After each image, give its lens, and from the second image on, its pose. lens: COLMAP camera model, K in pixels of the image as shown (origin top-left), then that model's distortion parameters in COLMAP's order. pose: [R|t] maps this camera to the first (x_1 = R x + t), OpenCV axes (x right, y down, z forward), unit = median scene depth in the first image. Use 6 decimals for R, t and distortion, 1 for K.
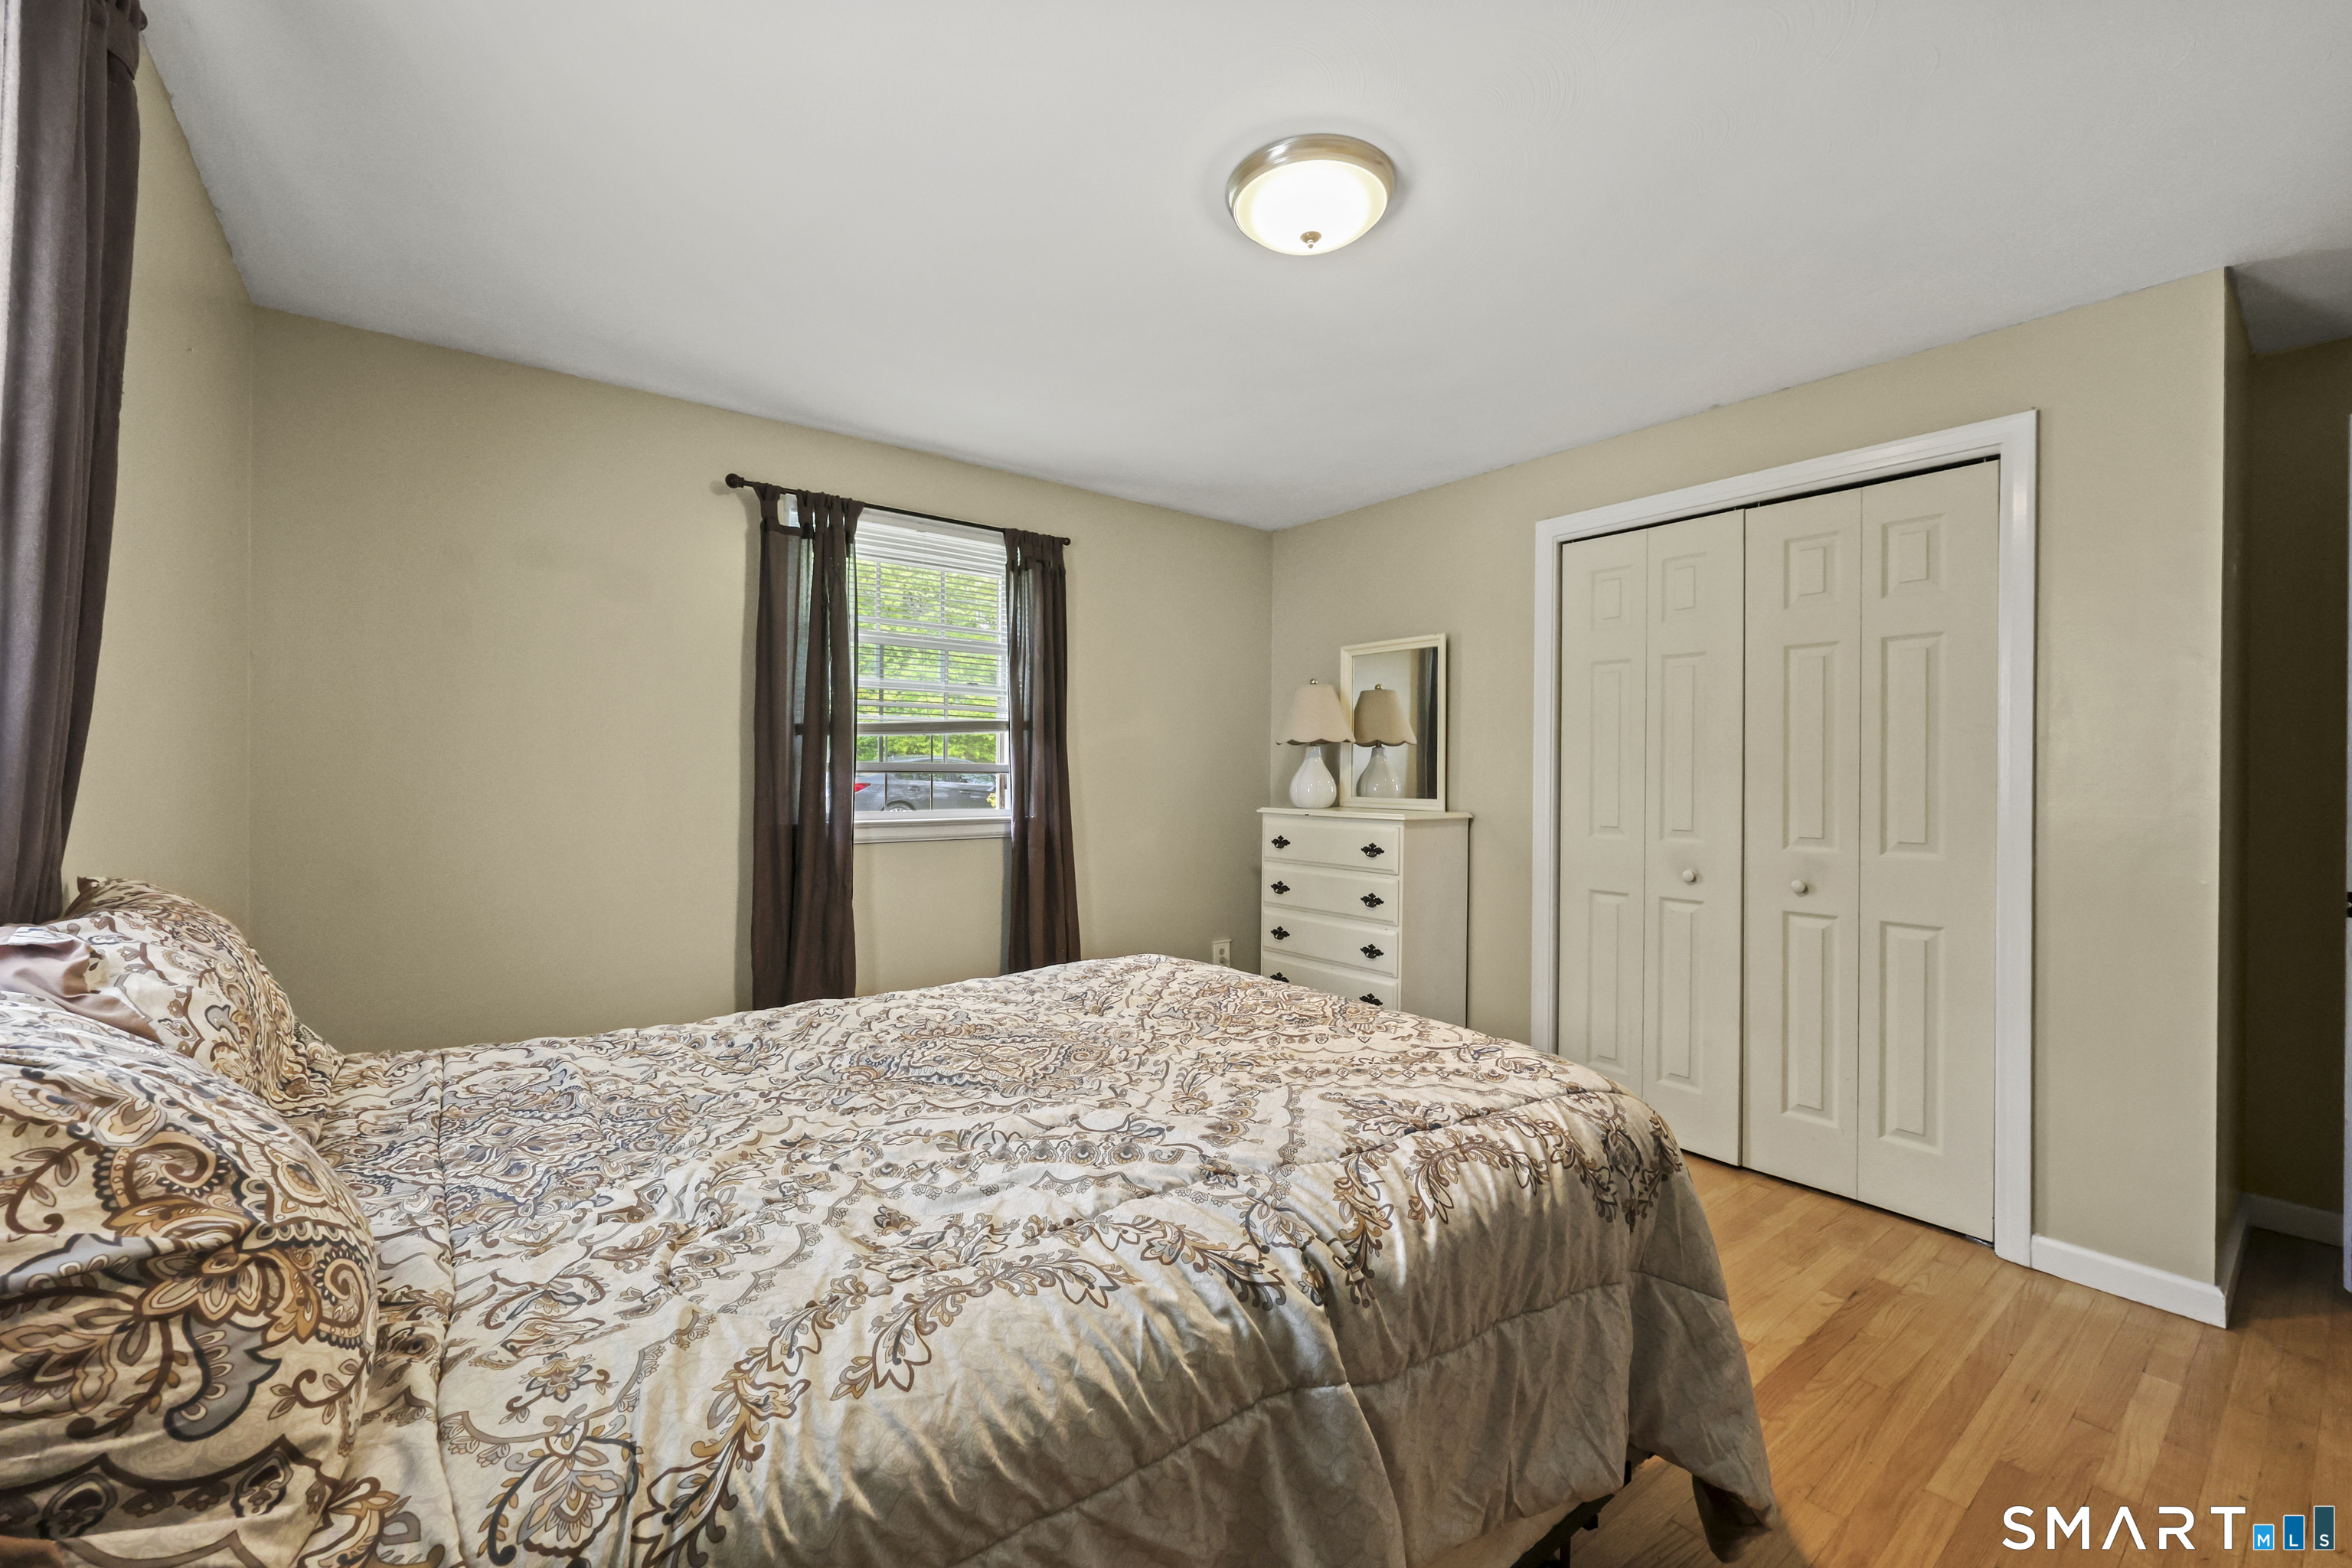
lens RADIAL K [[943.9, 0, 1182.0], [0, 943.9, 783.0], [0, 0, 1]] dist [0.000969, 0.000470]
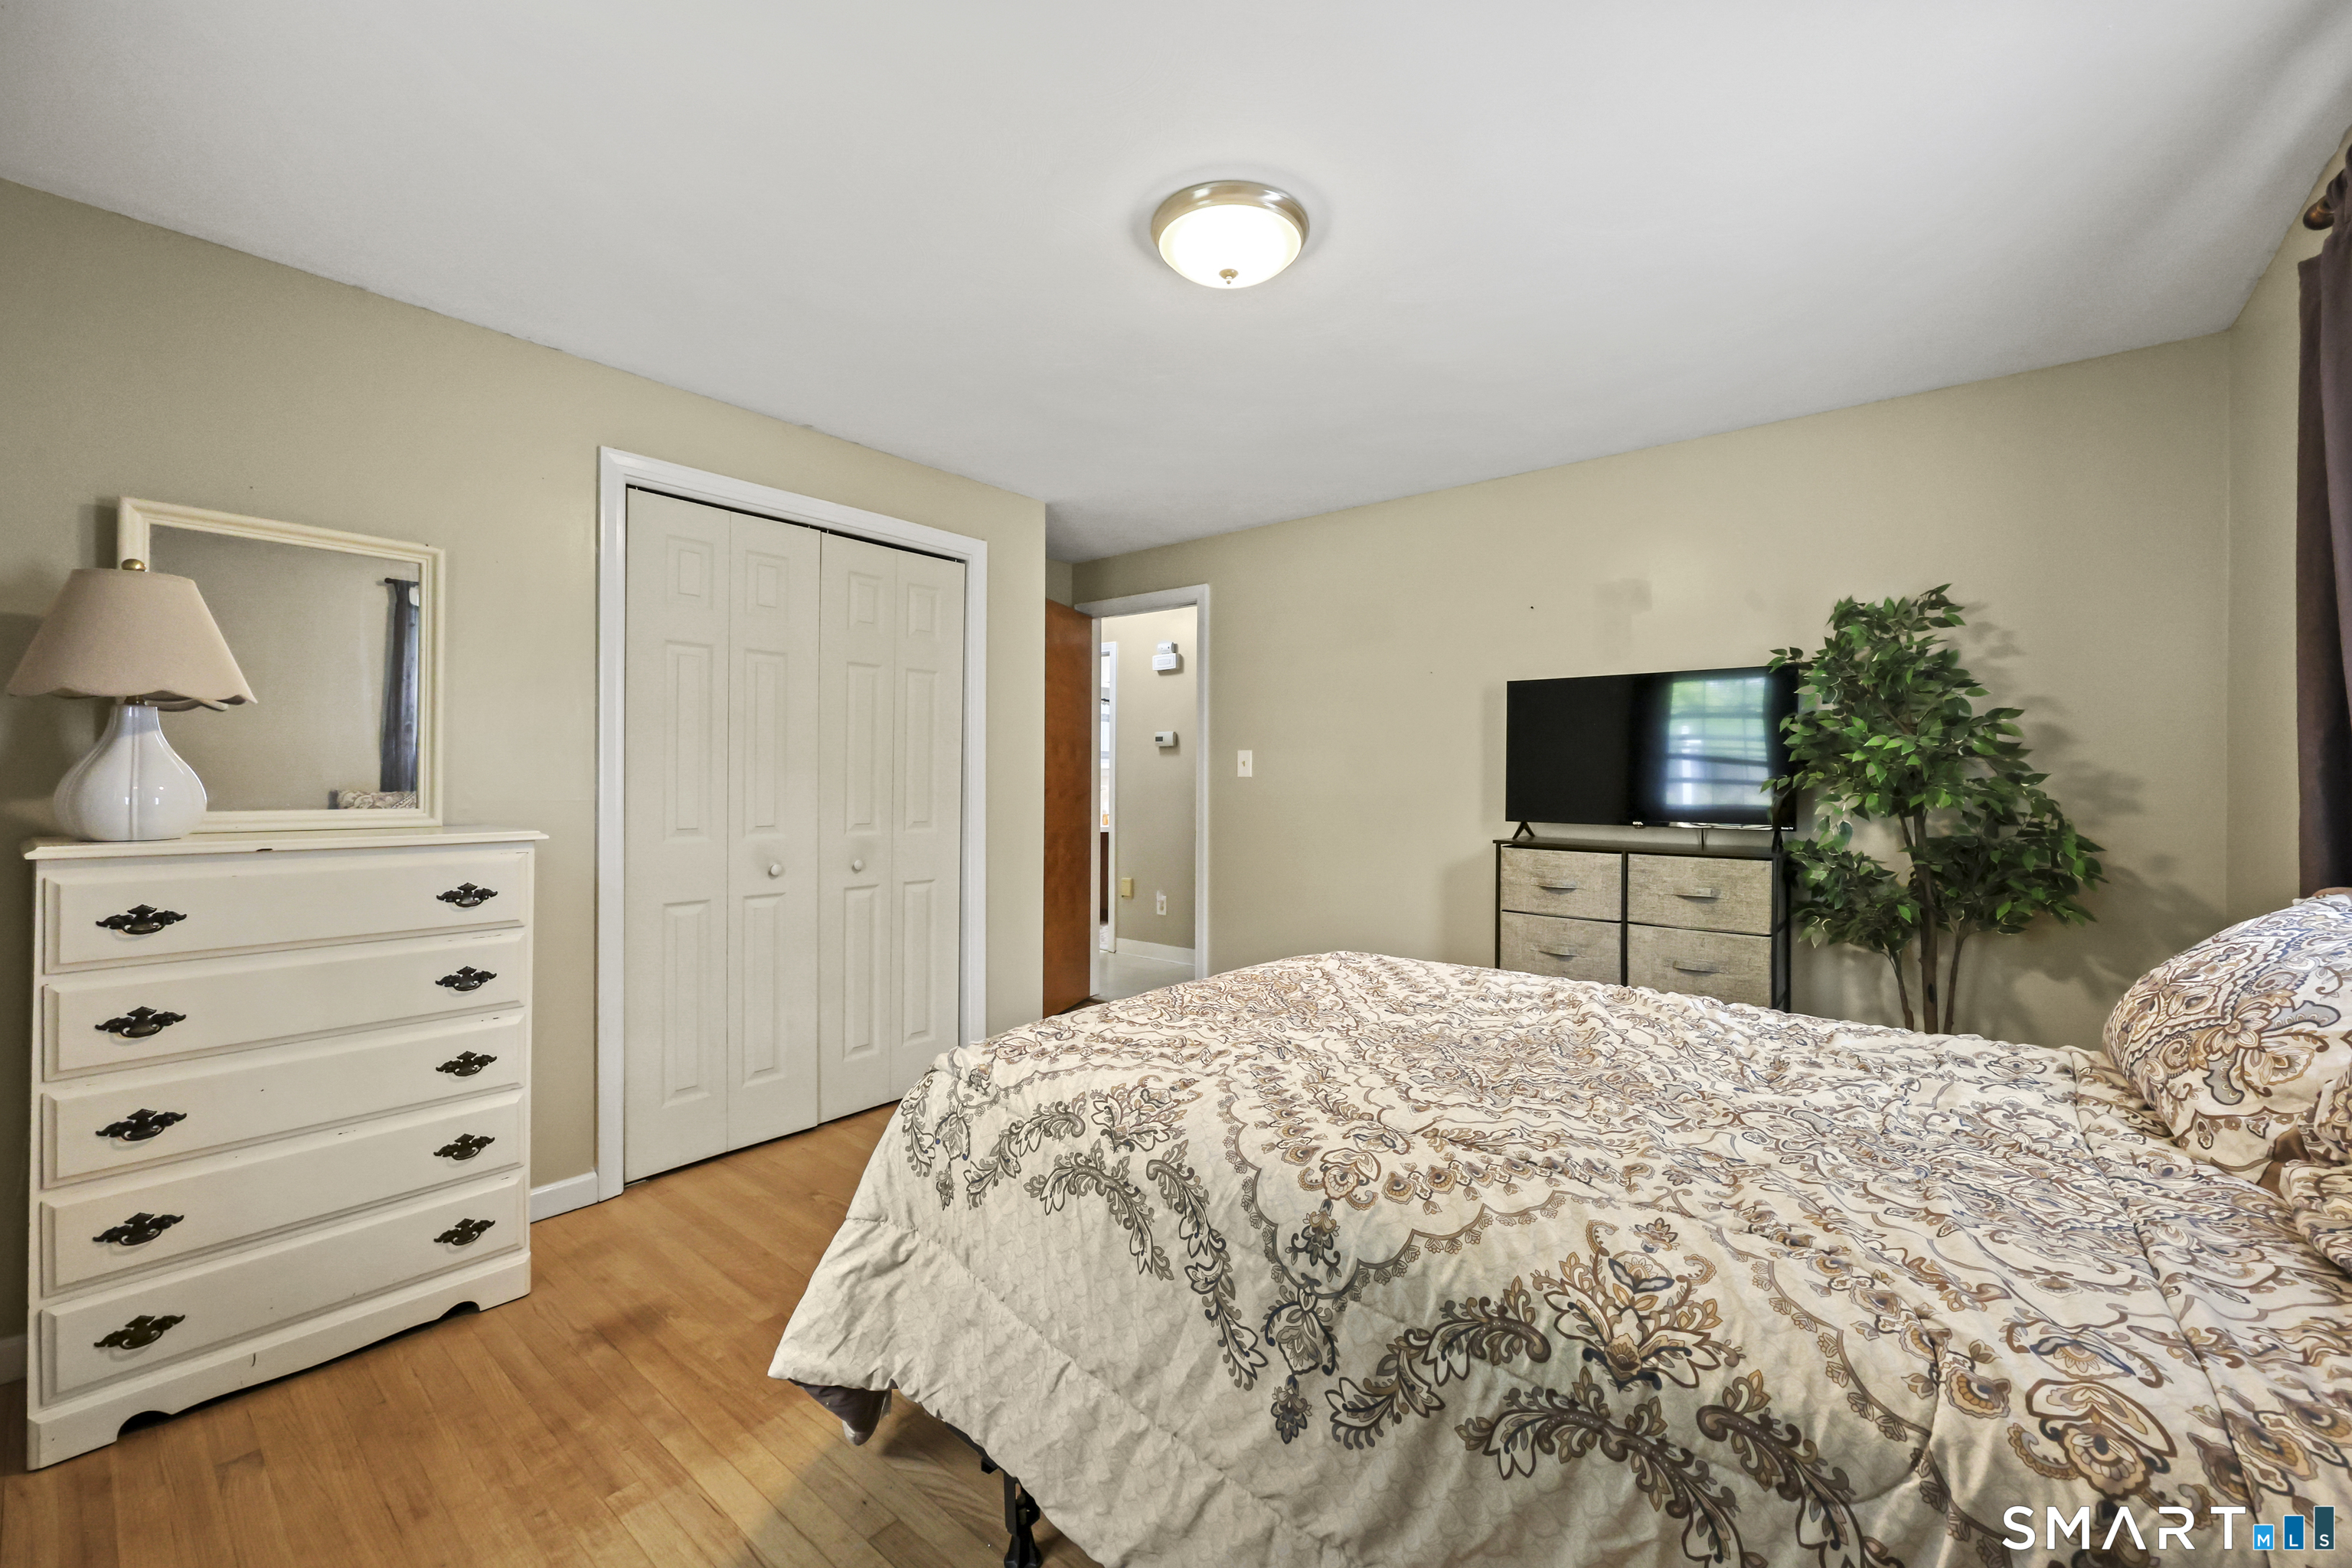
lens RADIAL K [[943.9, 0, 1182.0], [0, 943.9, 783.0], [0, 0, 1]] dist [0.000969, 0.000470]
pose [[-0.213792, -0.009536, 0.976833, -0.524080], [0.005388, 0.999926, 0.010940, -0.004256], [-0.976864, 0.007602, -0.213725, 0.749506]]
